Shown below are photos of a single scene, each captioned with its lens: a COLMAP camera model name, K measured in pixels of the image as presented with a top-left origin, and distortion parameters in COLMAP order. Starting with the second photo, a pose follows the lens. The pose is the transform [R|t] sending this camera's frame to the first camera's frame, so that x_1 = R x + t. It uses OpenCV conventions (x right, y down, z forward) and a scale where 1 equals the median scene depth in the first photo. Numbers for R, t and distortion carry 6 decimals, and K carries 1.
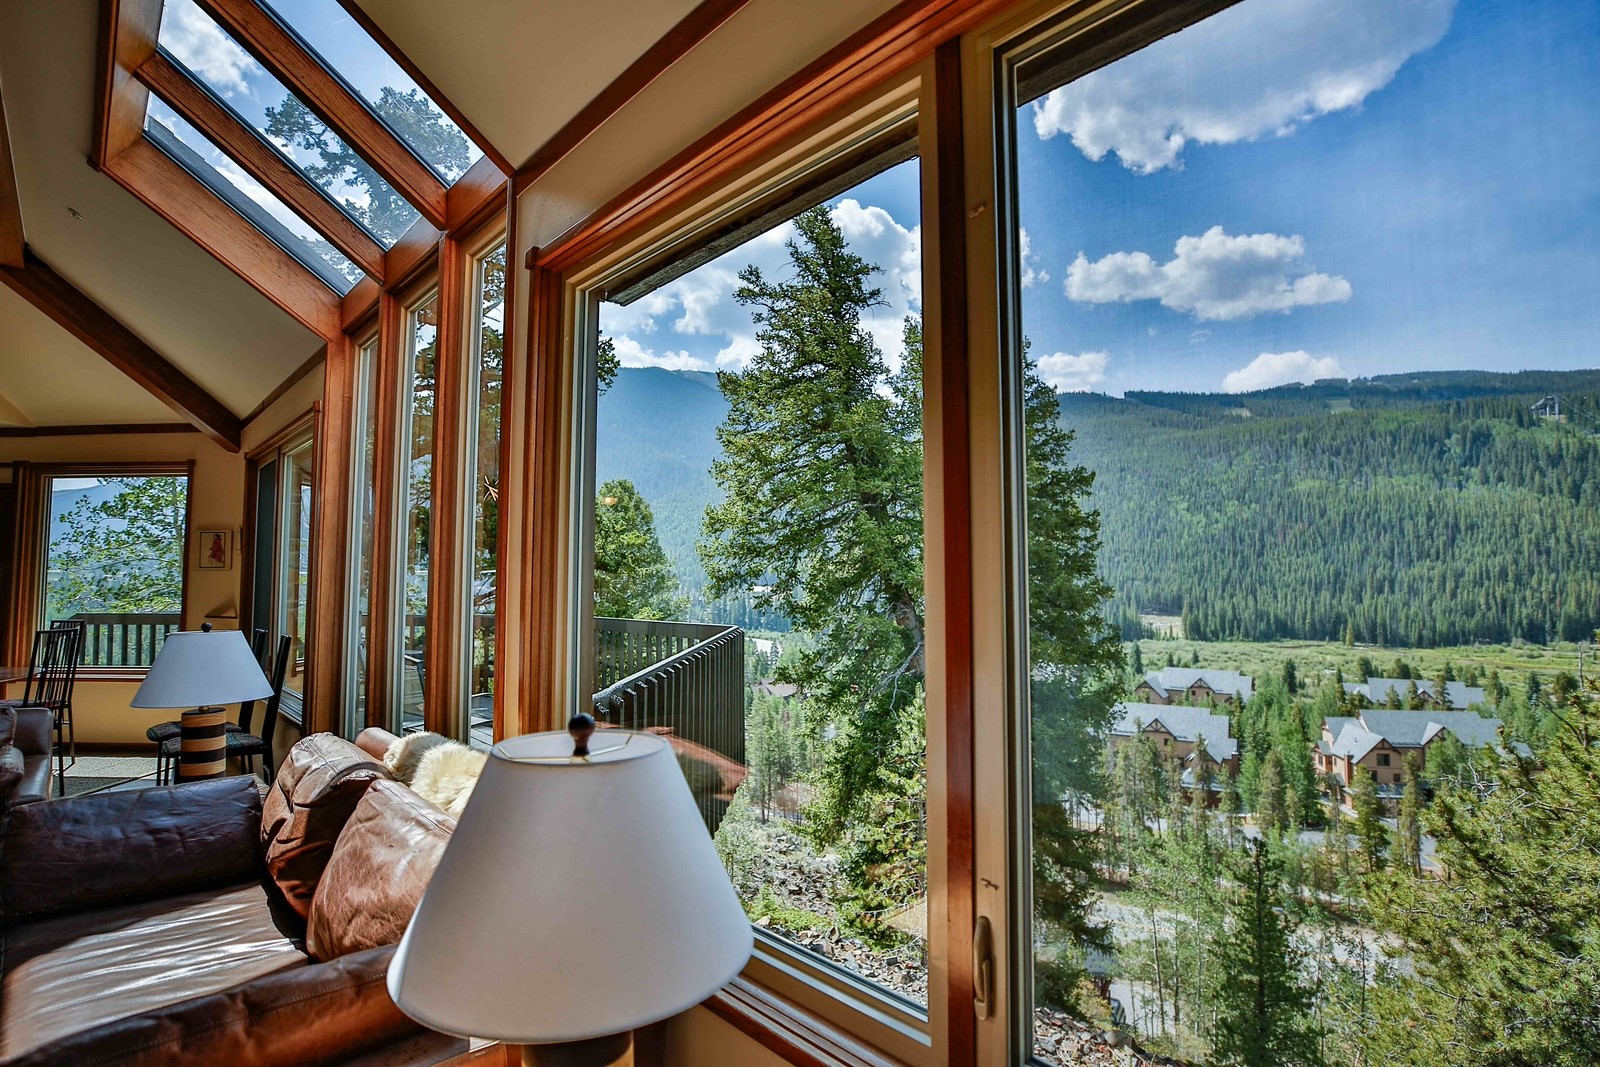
lens RADIAL K [[778.0, 0, 793.5], [0, 778.0, 539.3], [0, 0, 1]] dist [-0.025910, 0.001532]
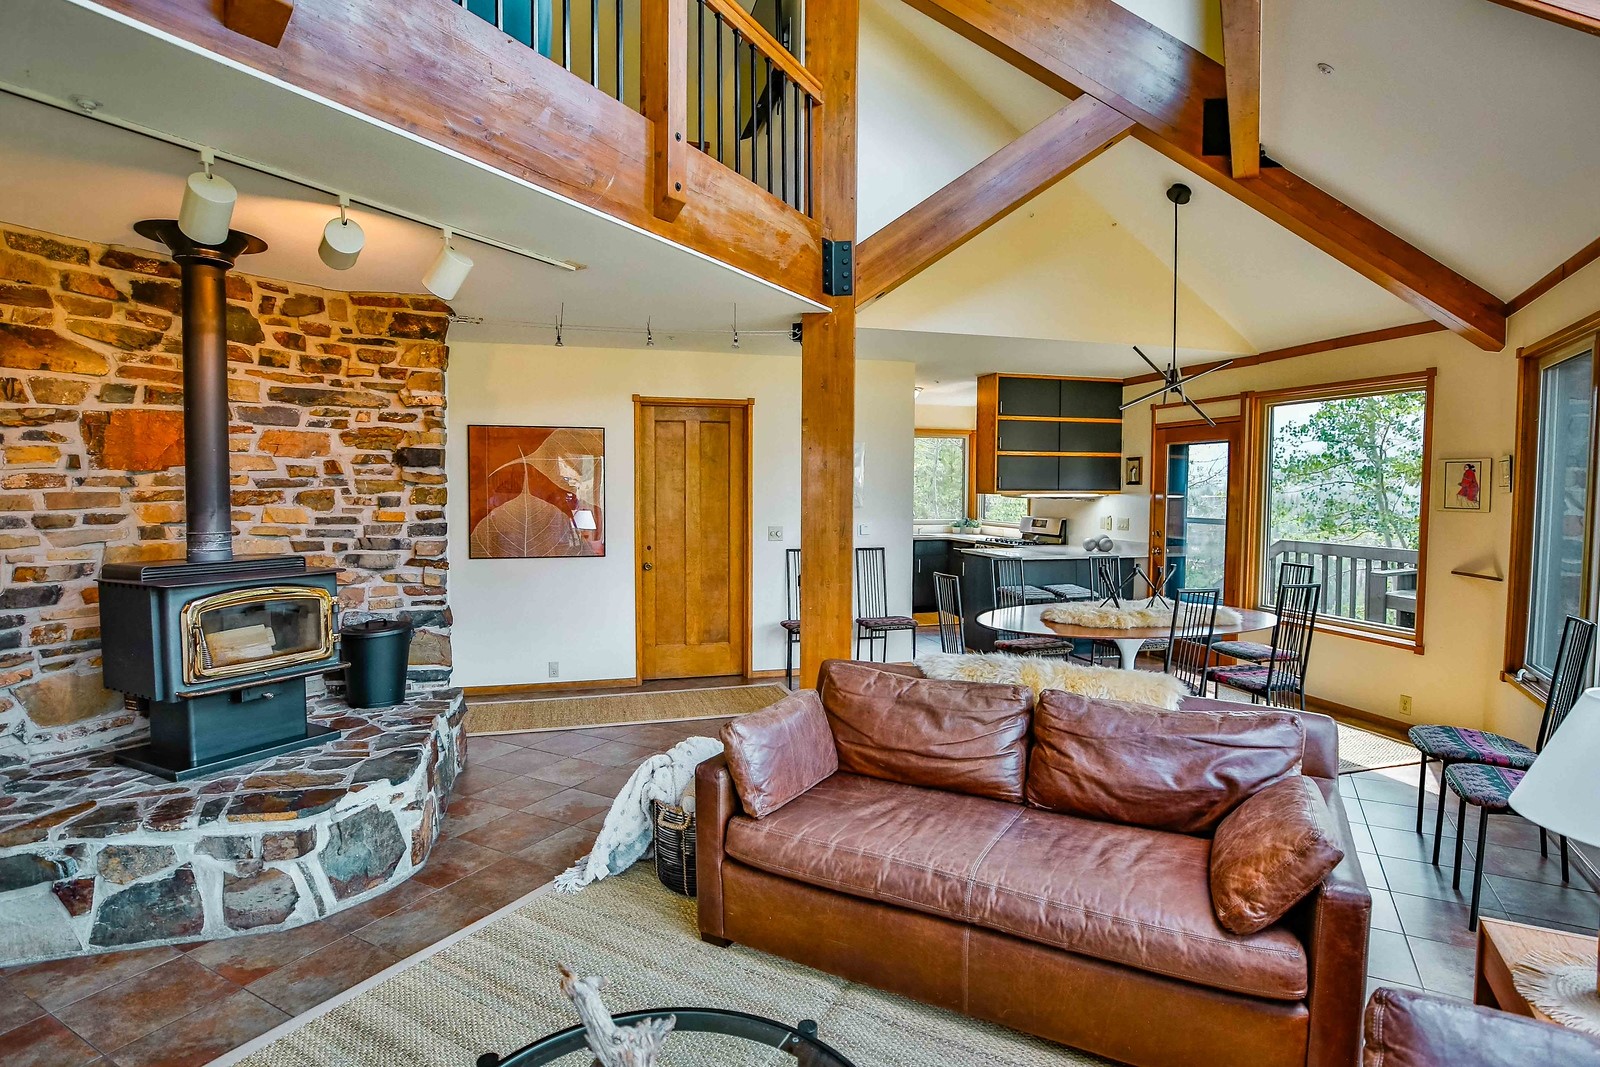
lens RADIAL K [[828.2, 0, 797.5], [0, 828.2, 530.2], [0, 0, 1]] dist [-0.034759, 0.000929]
pose [[0.305713, 0.056825, -0.950426, -0.112284], [0.038495, 0.996664, 0.071971, -0.013660], [0.951345, -0.058589, 0.302506, 0.076016]]
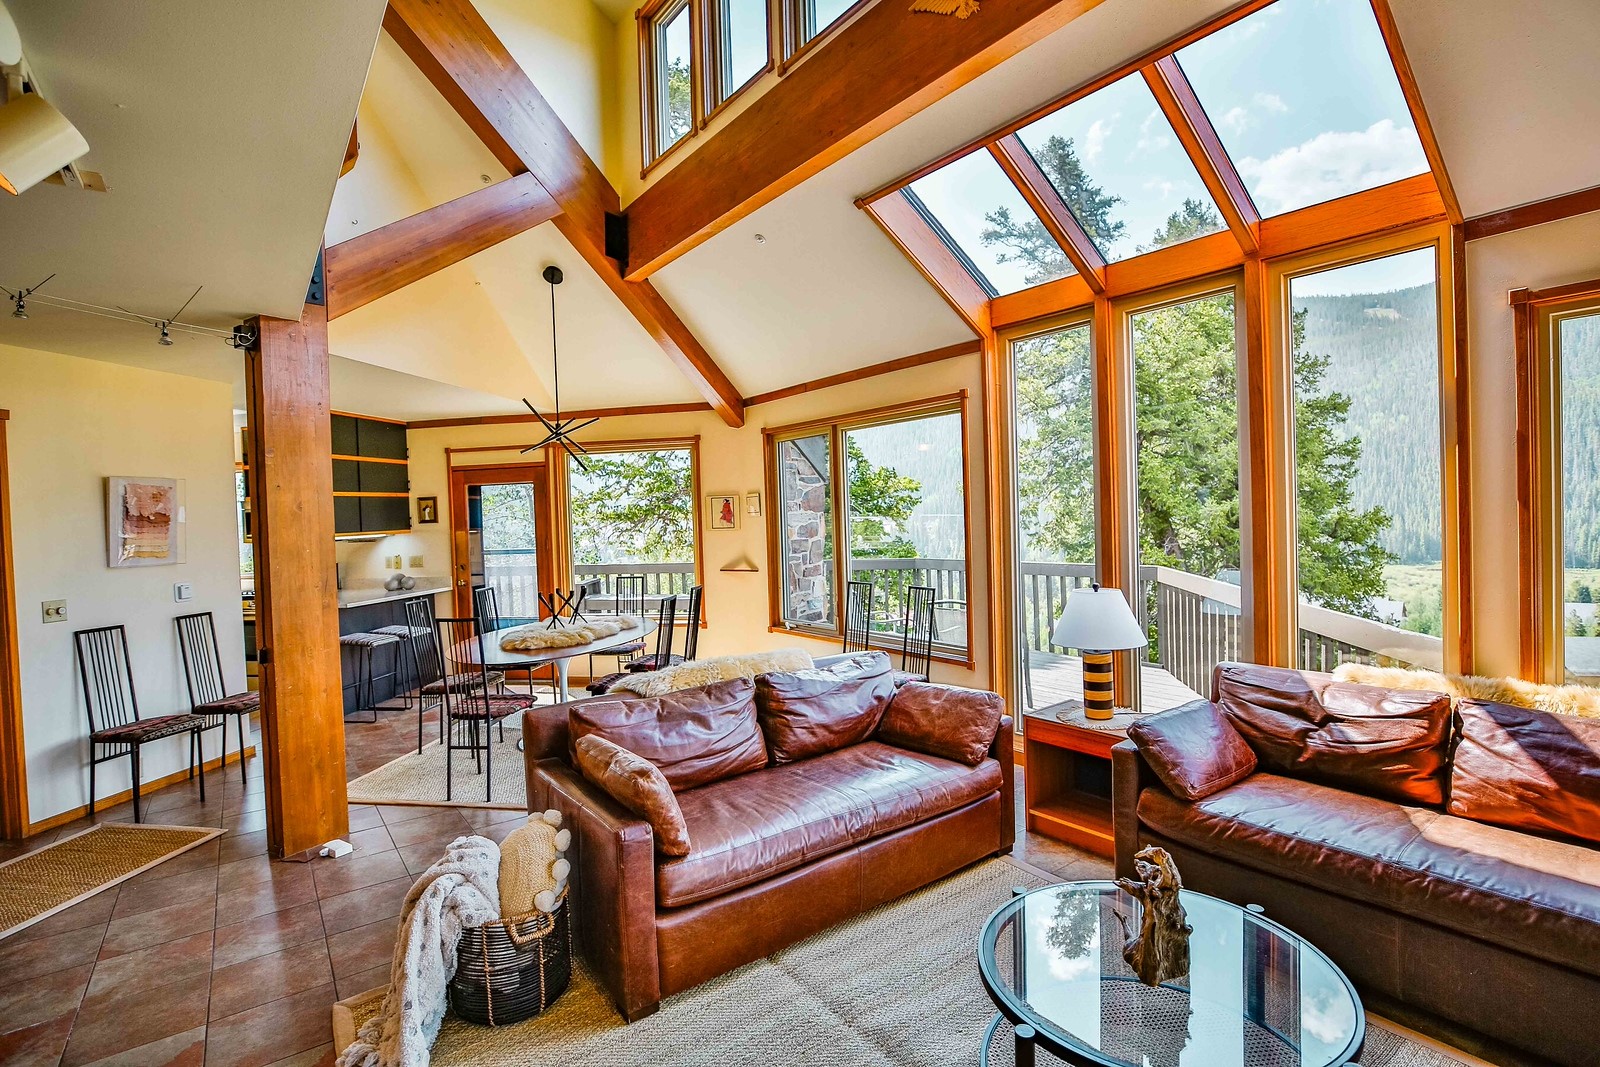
lens RADIAL K [[778.0, 0, 796.3], [0, 778.0, 531.8], [0, 0, 1]] dist [-0.025910, 0.001532]
pose [[0.991321, -0.025898, -0.128886, -0.280792], [0.035581, 0.996668, 0.073402, -0.022474], [0.126556, -0.077351, 0.988939, -0.083611]]
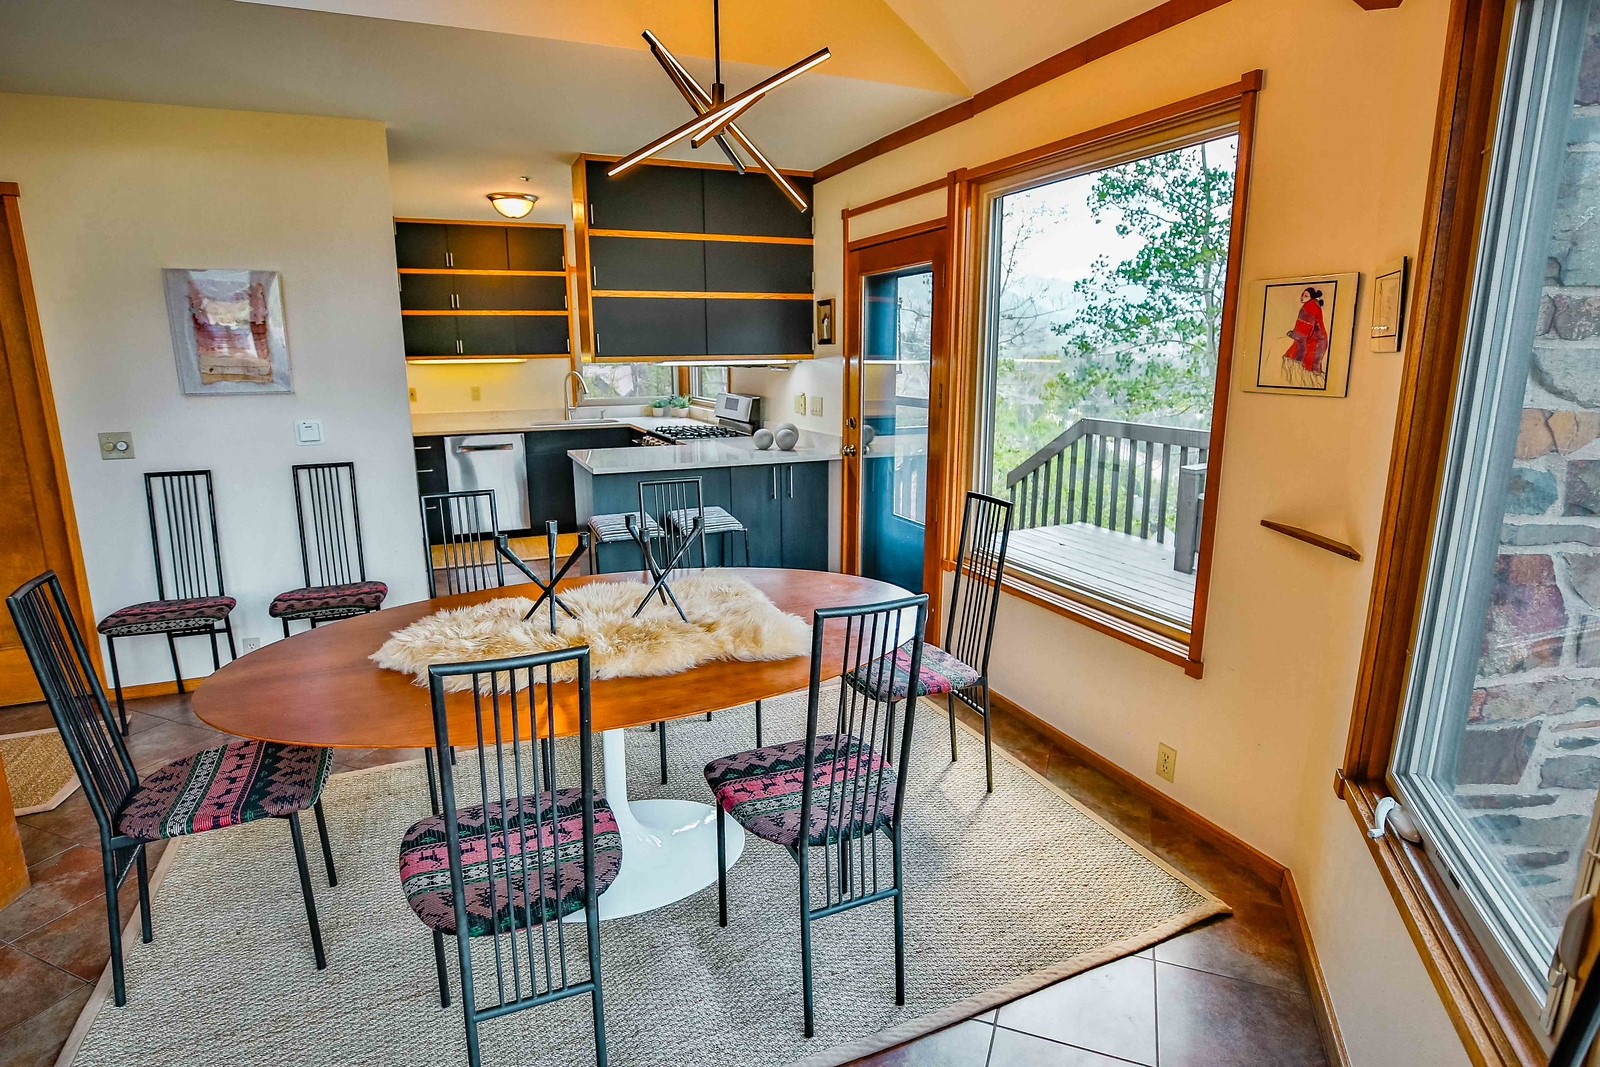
lens RADIAL K [[828.2, 0, 802.1], [0, 828.2, 534.3], [0, 0, 1]] dist [-0.034759, 0.000929]
pose [[0.431471, 0.196873, -0.880383, -0.288725], [0.044805, 0.970016, 0.238875, 0.001566], [0.901014, -0.142513, 0.409713, 0.358588]]
